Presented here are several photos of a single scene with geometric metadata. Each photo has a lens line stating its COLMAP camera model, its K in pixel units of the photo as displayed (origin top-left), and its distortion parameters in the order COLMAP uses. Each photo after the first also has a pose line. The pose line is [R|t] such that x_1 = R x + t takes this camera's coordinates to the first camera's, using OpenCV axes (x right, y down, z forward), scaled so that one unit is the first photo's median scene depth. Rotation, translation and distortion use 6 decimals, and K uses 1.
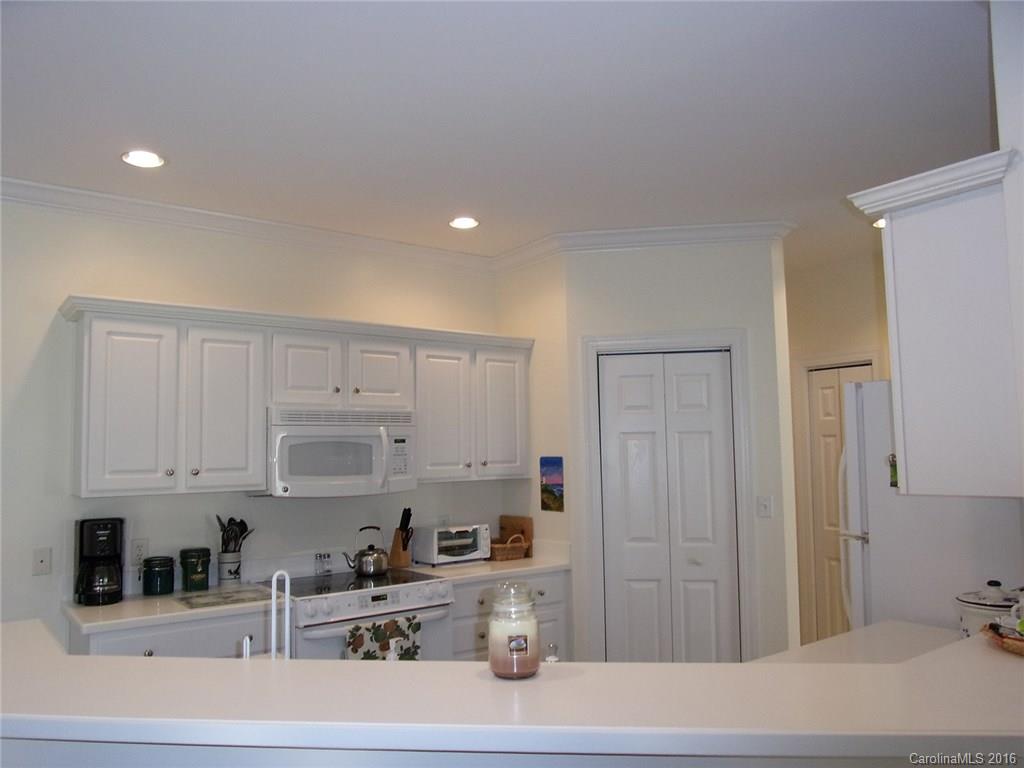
lens RADIAL K [[736.7, 0, 512.0], [0, 736.7, 384.0], [0, 0, 1]] dist [-0.023328, 0.002491]
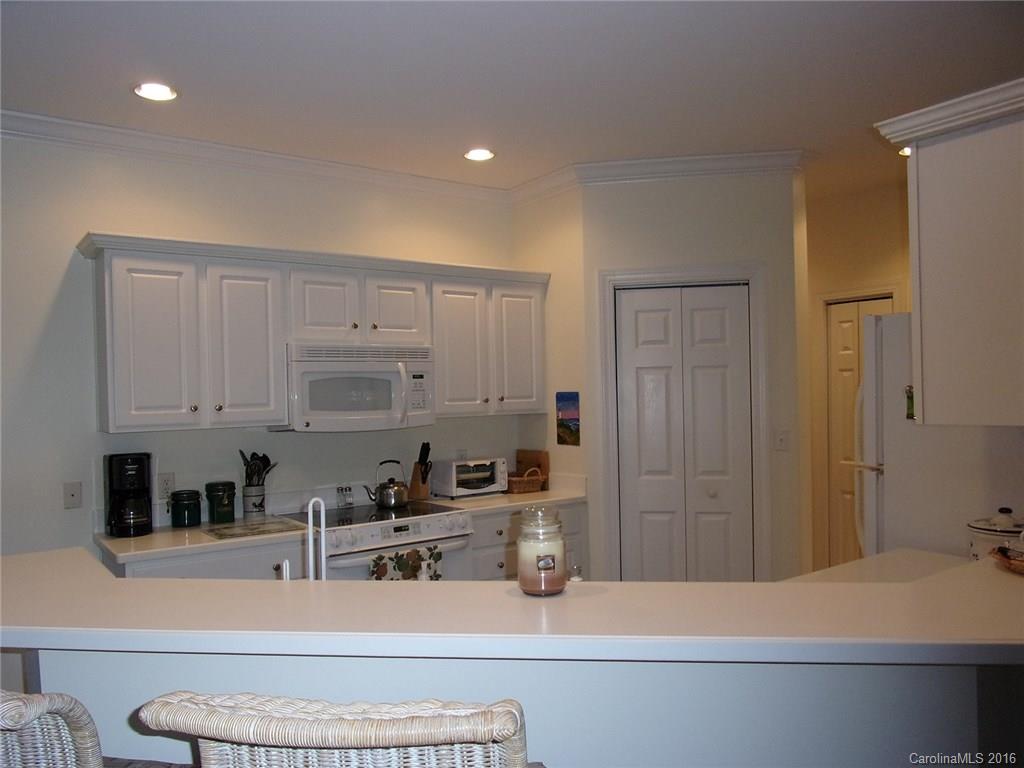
lens RADIAL K [[750.0, 0, 512.0], [0, 750.0, 384.0], [0, 0, 1]] dist [-0.004314, -0.008058]
pose [[0.999906, -0.004878, -0.012828, -0.011390], [0.005943, 0.996424, 0.084284, 0.002032], [0.012370, -0.084353, 0.996359, -0.025814]]
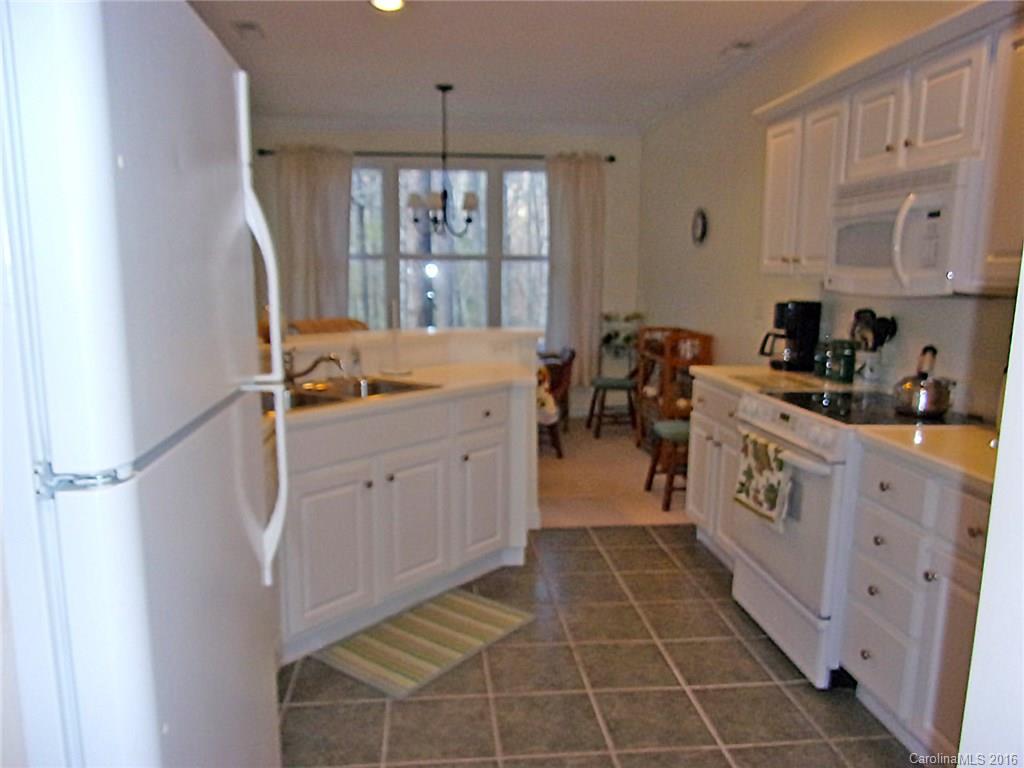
lens RADIAL K [[736.7, 0, 512.0], [0, 736.7, 384.0], [0, 0, 1]] dist [-0.023328, 0.002491]
pose [[-0.489928, 0.143722, -0.859834, 0.640374], [0.072668, 0.989617, 0.124010, 0.128038], [0.868729, -0.001726, -0.495284, 1.085006]]
